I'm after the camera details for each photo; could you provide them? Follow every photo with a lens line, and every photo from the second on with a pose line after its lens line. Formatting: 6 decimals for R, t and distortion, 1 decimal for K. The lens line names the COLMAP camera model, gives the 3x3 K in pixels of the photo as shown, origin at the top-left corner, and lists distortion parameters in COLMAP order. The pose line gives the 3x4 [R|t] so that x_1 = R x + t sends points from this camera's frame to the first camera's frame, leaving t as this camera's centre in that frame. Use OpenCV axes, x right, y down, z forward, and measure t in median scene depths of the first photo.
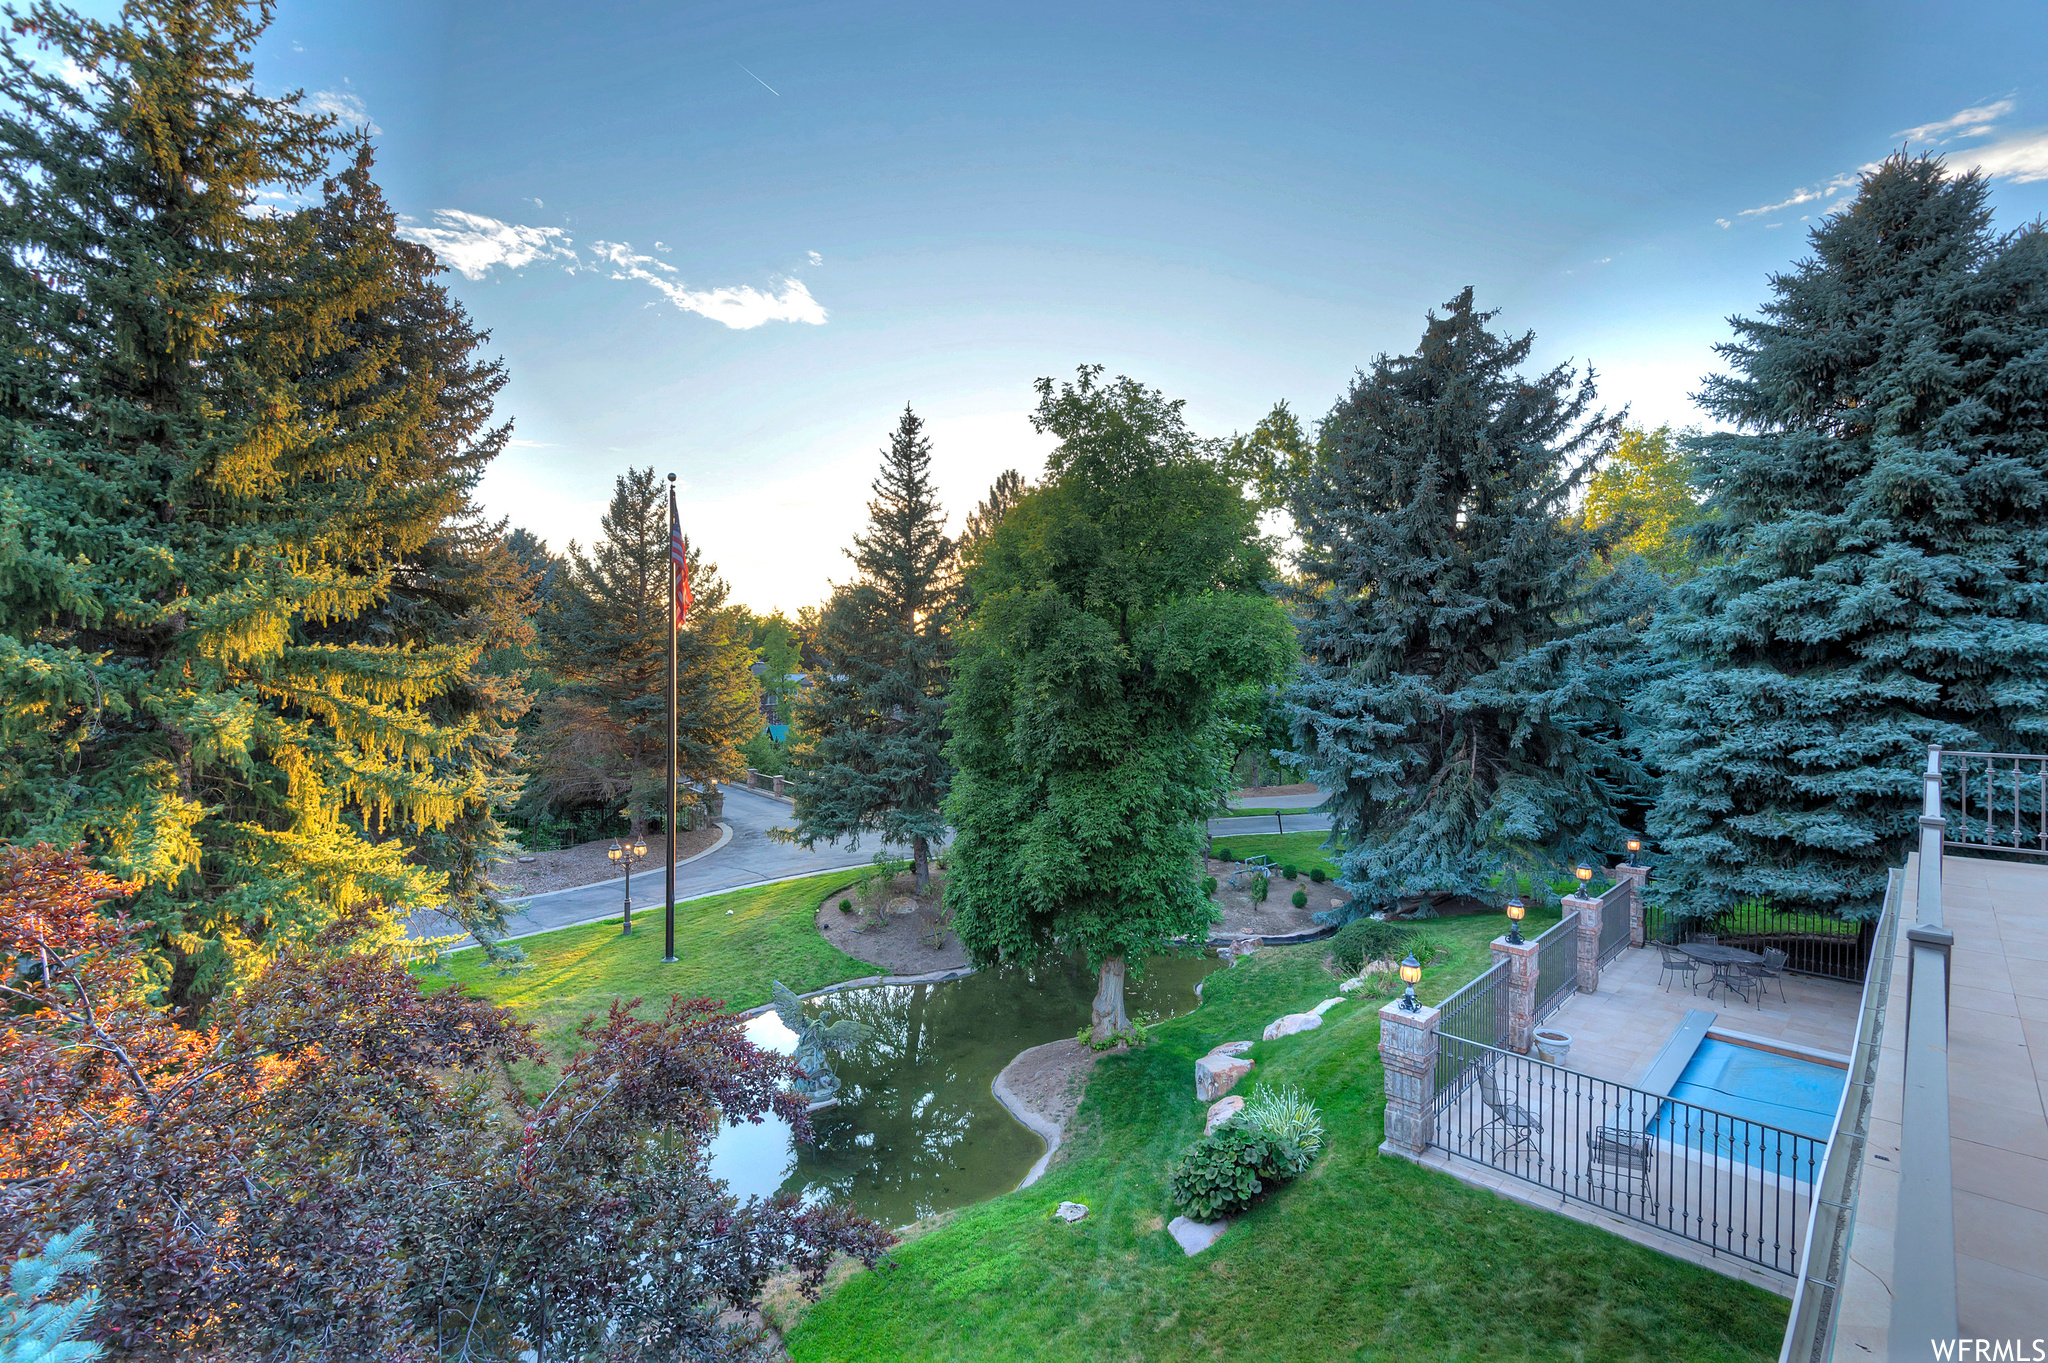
lens RADIAL K [[936.6, 0, 1016.6], [0, 936.6, 676.0], [0, 0, 1]] dist [0.025275, -0.024727]
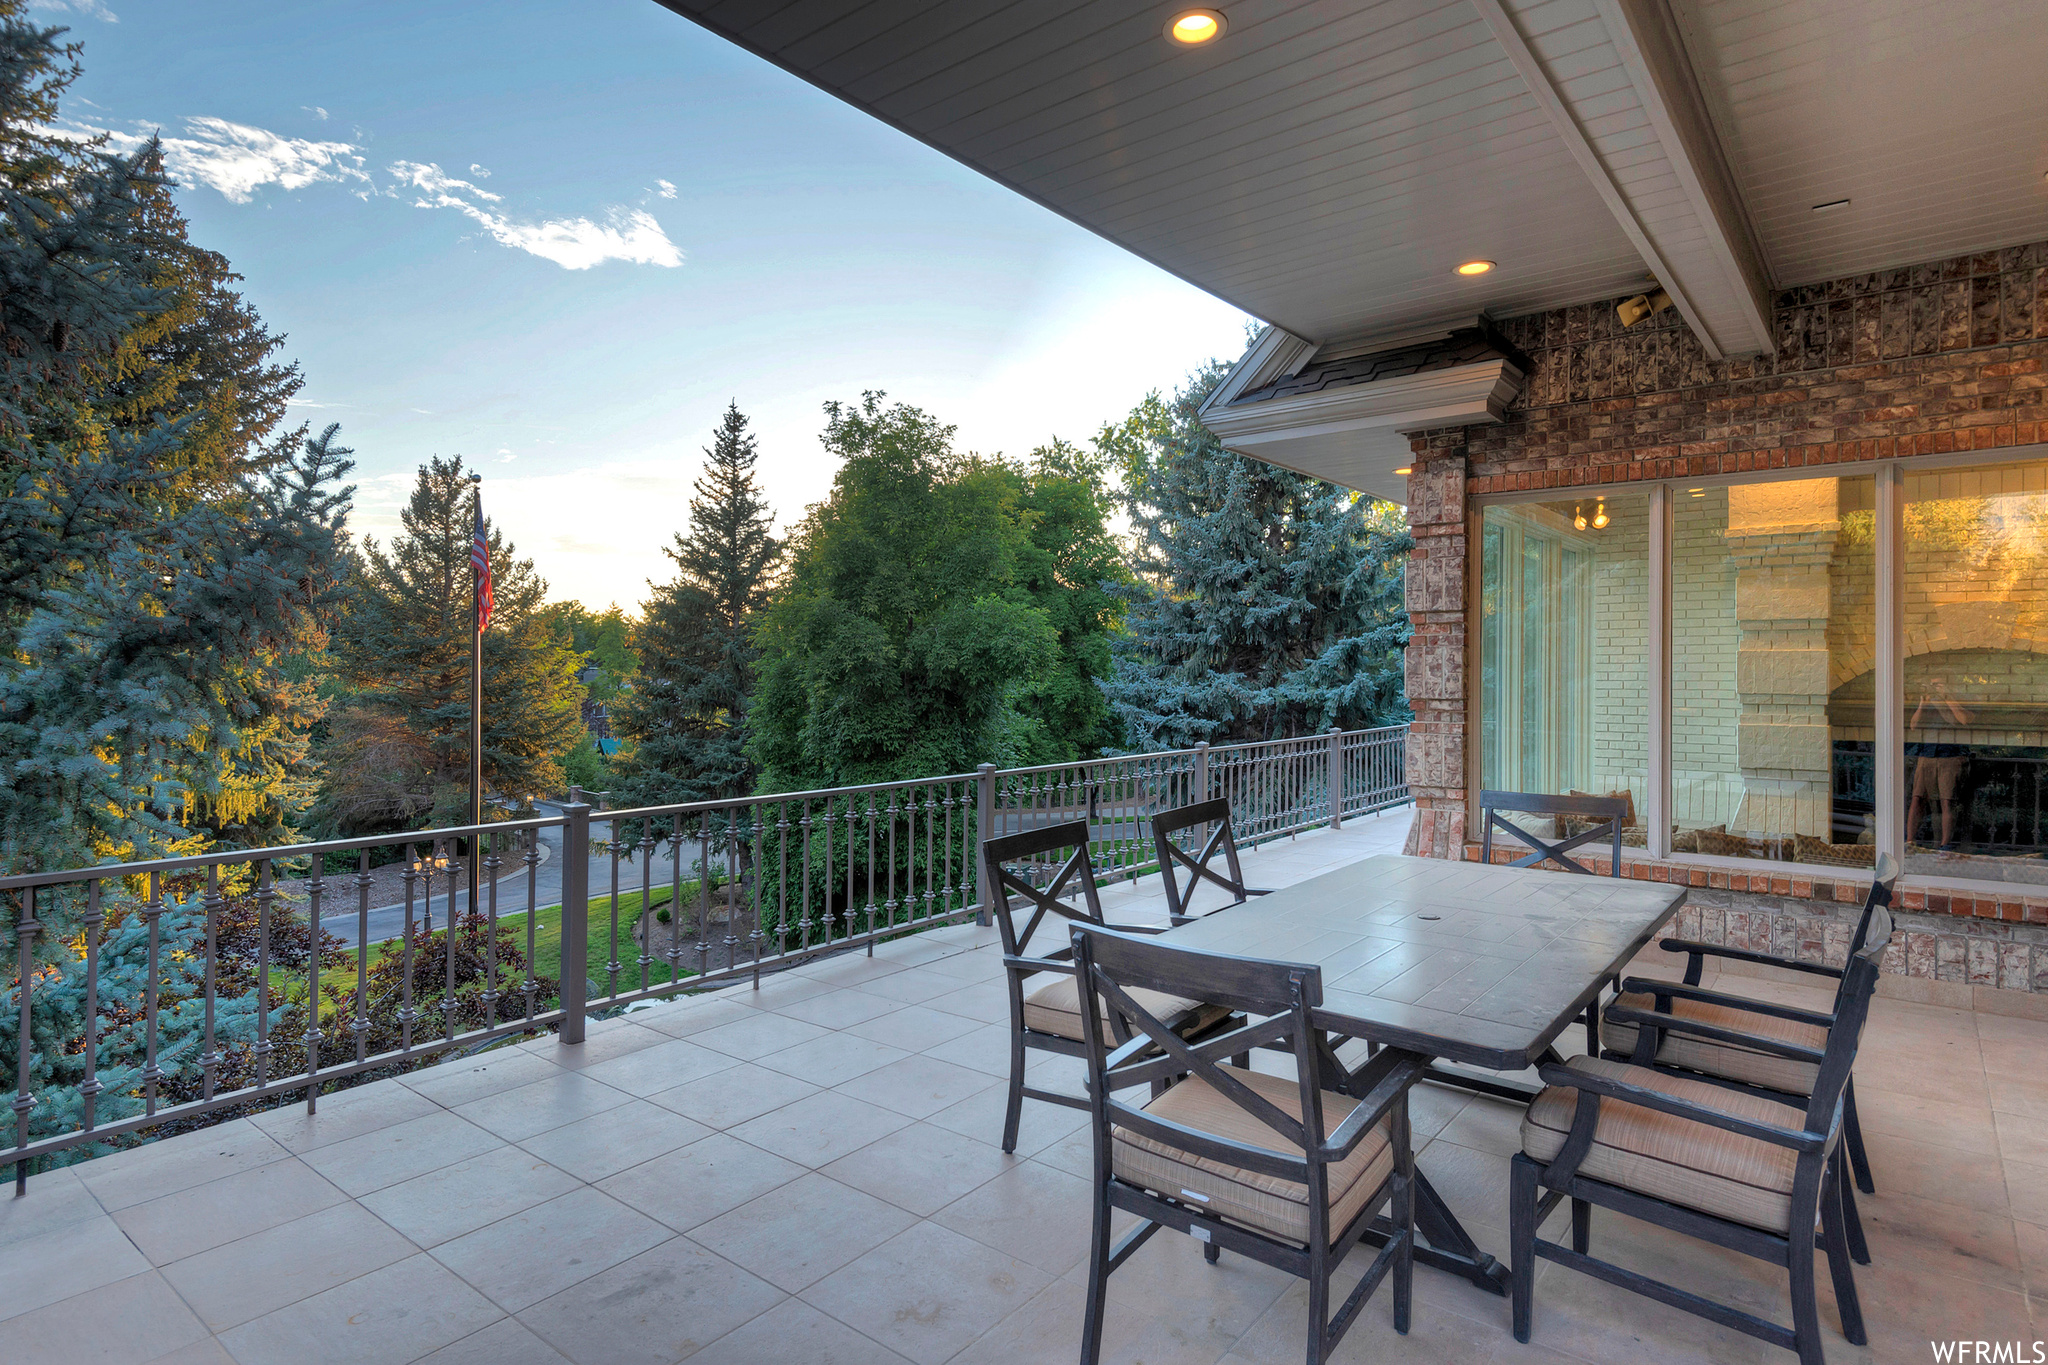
lens RADIAL K [[1098.1, 0, 1030.9], [0, 1098.1, 651.9], [0, 0, 1]] dist [0.019400, -0.018631]
pose [[0.994511, -0.007410, 0.104370, 0.073152], [0.010199, 0.999604, -0.026220, 0.005158], [-0.104135, 0.027140, 0.994193, -0.167920]]
